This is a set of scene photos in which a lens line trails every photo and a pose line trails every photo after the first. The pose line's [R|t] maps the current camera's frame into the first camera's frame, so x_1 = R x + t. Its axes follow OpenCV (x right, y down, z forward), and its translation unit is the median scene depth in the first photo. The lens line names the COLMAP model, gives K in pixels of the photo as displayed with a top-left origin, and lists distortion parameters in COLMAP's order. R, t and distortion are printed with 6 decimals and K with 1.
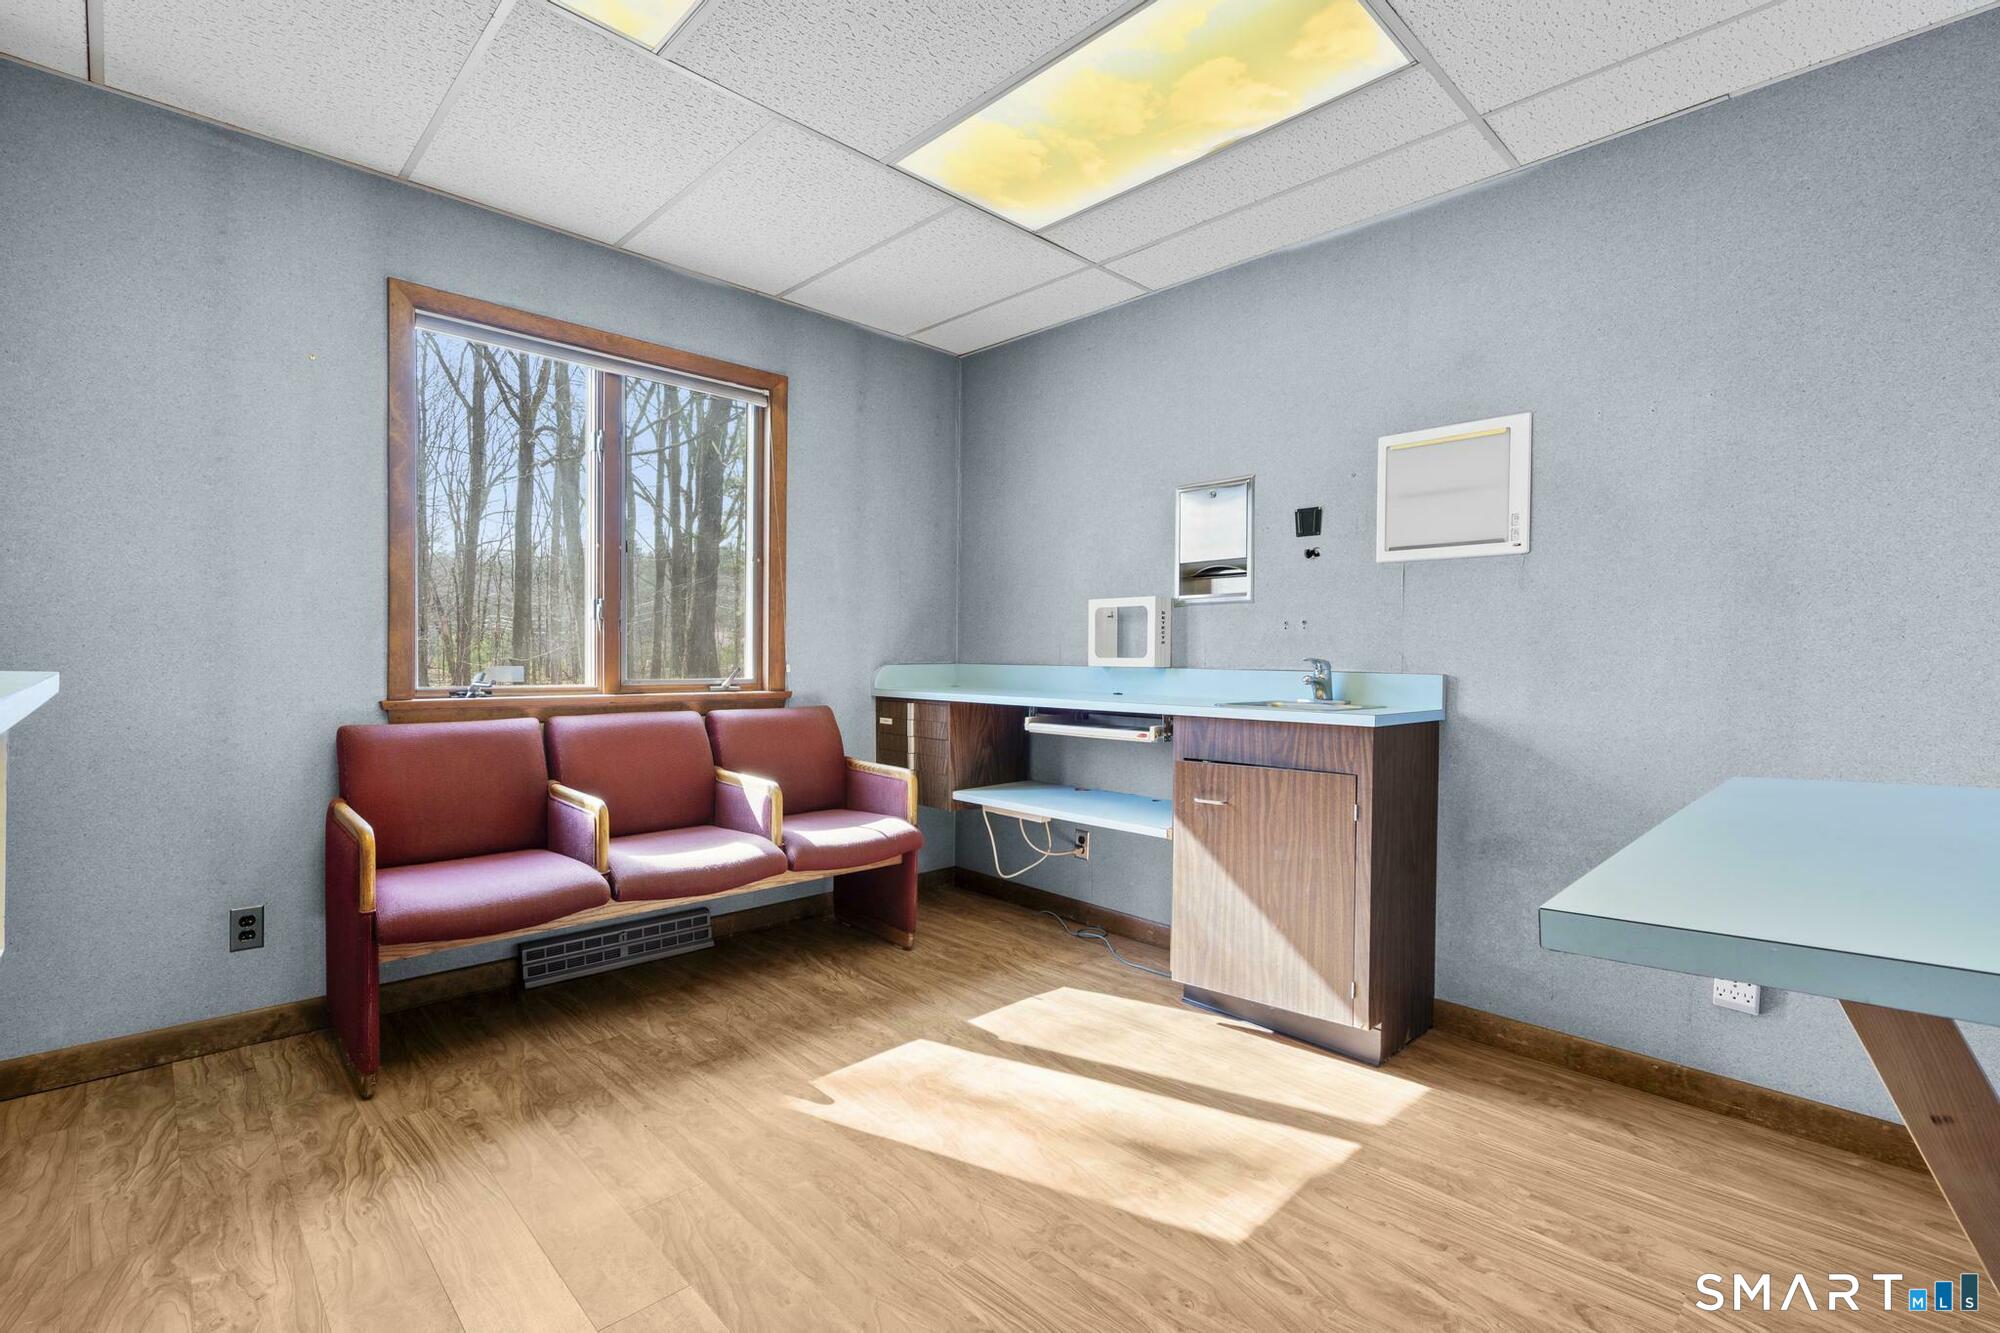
lens RADIAL K [[900.9, 0, 1003.4], [0, 900.9, 665.1], [0, 0, 1]] dist [-0.001400, 0.000075]
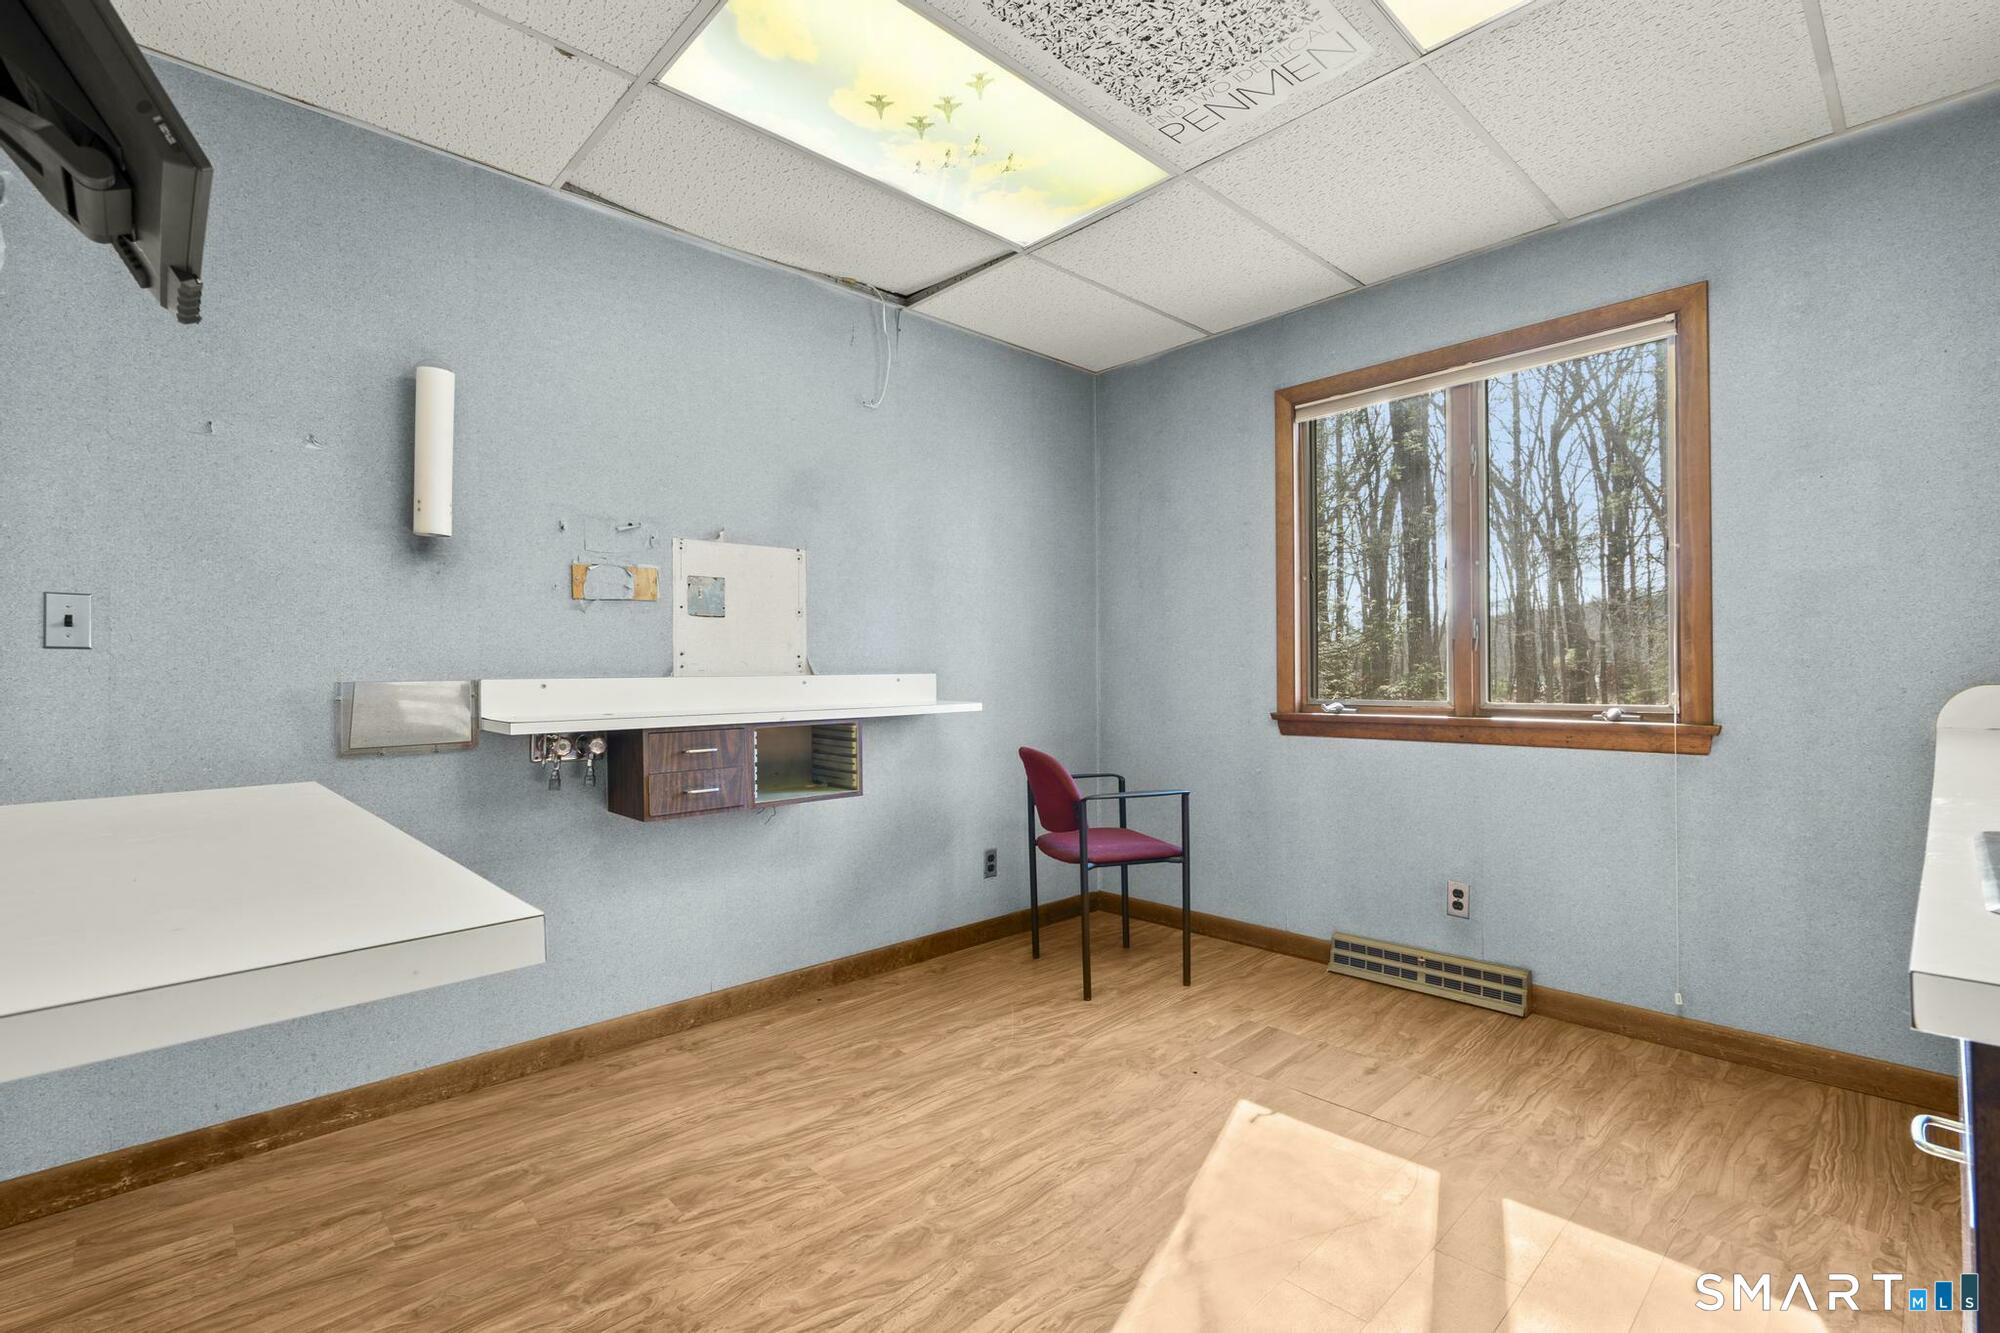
lens RADIAL K [[900.9, 0, 1003.4], [0, 900.9, 669.7], [0, 0, 1]] dist [-0.001400, 0.000075]
pose [[-0.019107, -0.012098, -0.999744, 0.592247], [-0.007362, 0.999901, -0.011959, -0.002474], [0.999790, 0.007132, -0.019194, 0.577293]]
